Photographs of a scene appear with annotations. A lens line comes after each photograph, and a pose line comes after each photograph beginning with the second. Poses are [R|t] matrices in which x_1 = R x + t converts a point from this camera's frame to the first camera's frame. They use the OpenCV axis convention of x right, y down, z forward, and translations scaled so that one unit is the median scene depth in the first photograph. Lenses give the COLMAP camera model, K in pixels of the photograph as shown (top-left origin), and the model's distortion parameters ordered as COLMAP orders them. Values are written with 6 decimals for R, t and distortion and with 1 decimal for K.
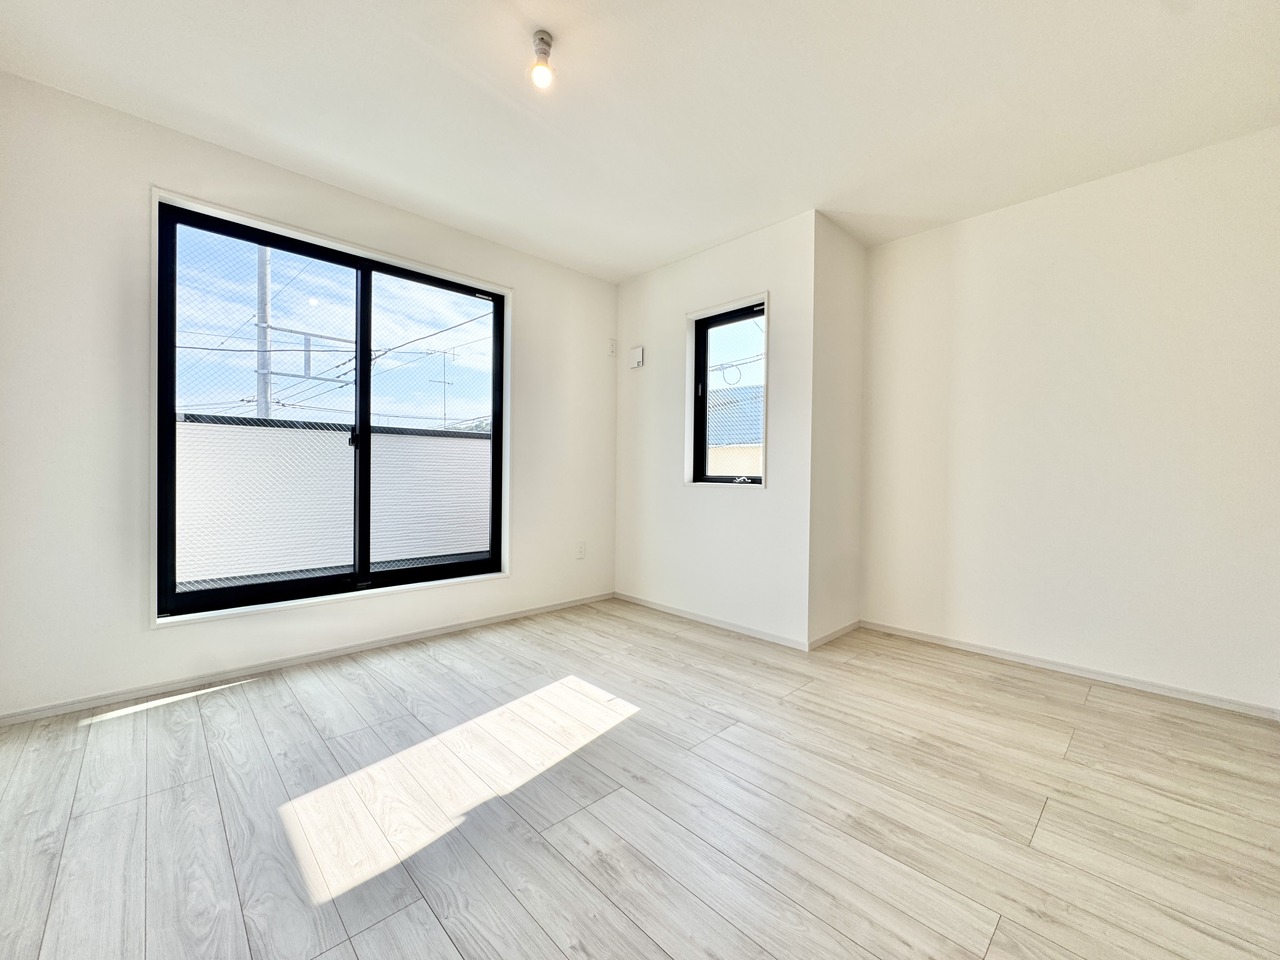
lens RADIAL K [[510.2, 0, 642.2], [0, 510.2, 483.7], [0, 0, 1]] dist [-0.003997, 0.000681]
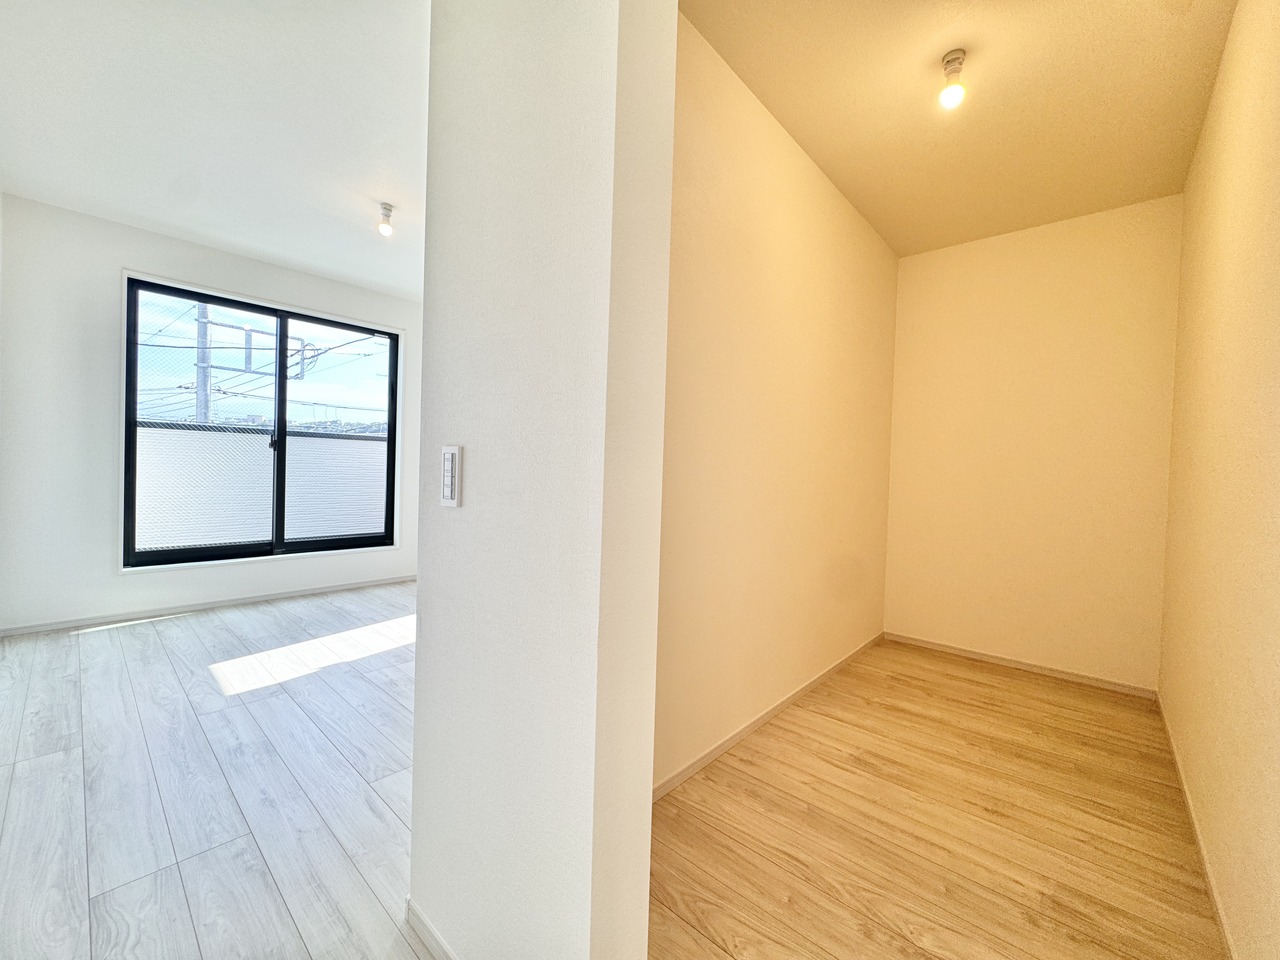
lens RADIAL K [[510.2, 0, 640.1], [0, 510.2, 482.1], [0, 0, 1]] dist [-0.003997, 0.000681]
pose [[0.997289, 0.017082, 0.071568, 0.350919], [-0.017491, 0.999834, 0.005098, -0.009402], [-0.071469, -0.006336, 0.997423, -0.472569]]
